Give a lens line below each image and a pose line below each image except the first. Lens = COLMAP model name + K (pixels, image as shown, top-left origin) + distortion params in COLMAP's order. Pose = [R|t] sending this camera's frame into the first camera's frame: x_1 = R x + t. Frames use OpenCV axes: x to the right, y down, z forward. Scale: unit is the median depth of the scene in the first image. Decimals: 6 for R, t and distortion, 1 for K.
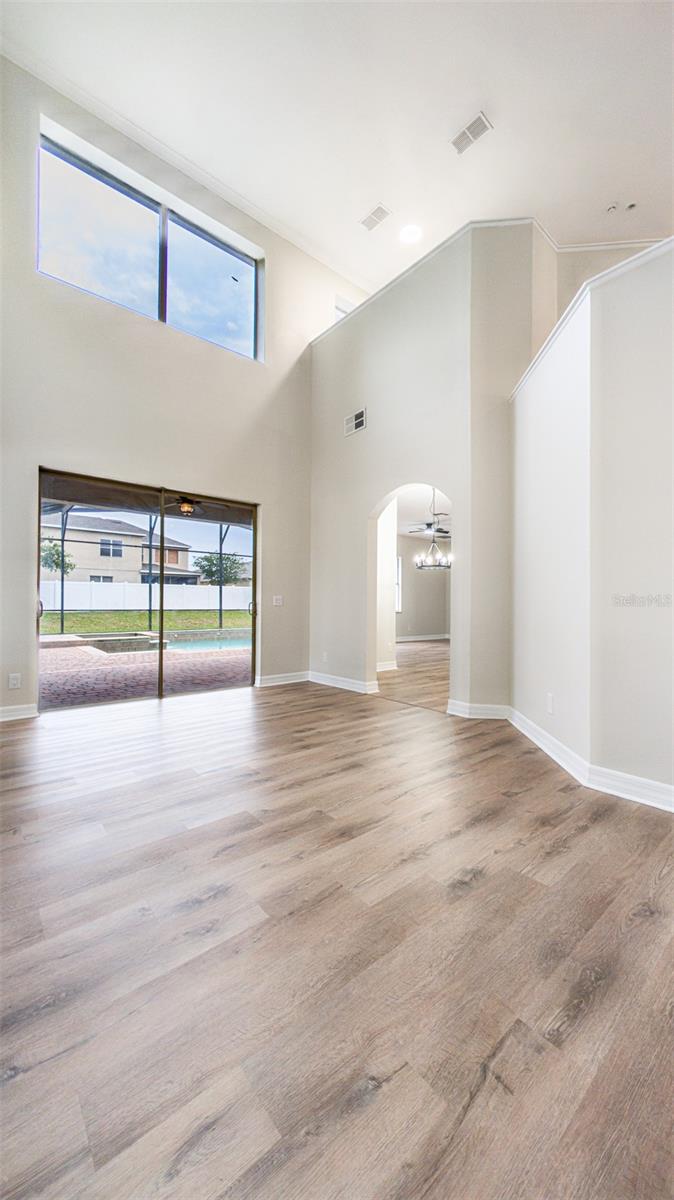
lens RADIAL K [[435.1, 0, 333.5], [0, 435.1, 597.4], [0, 0, 1]] dist [0.001316, 0.000228]
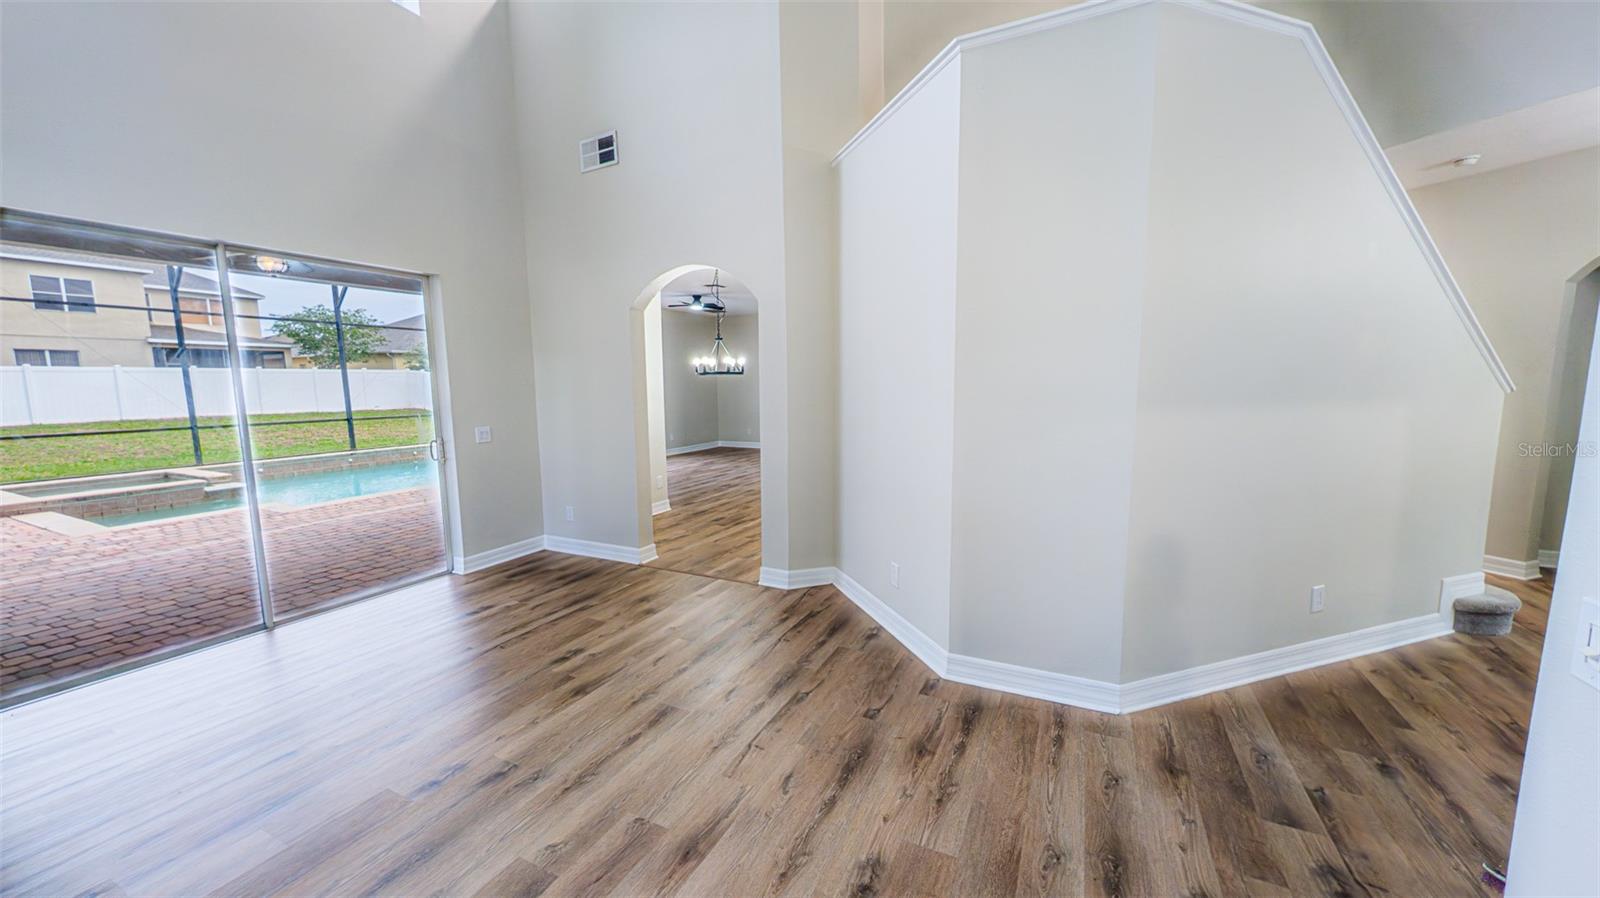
lens RADIAL K [[580.1, 0, 798.8], [0, 580.1, 451.4], [0, 0, 1]] dist [0.001316, 0.000228]
pose [[0.913941, -0.065344, 0.400553, -0.070565], [0.012570, 0.991037, 0.132993, -0.104397], [-0.405653, -0.116513, 0.906571, 0.082676]]
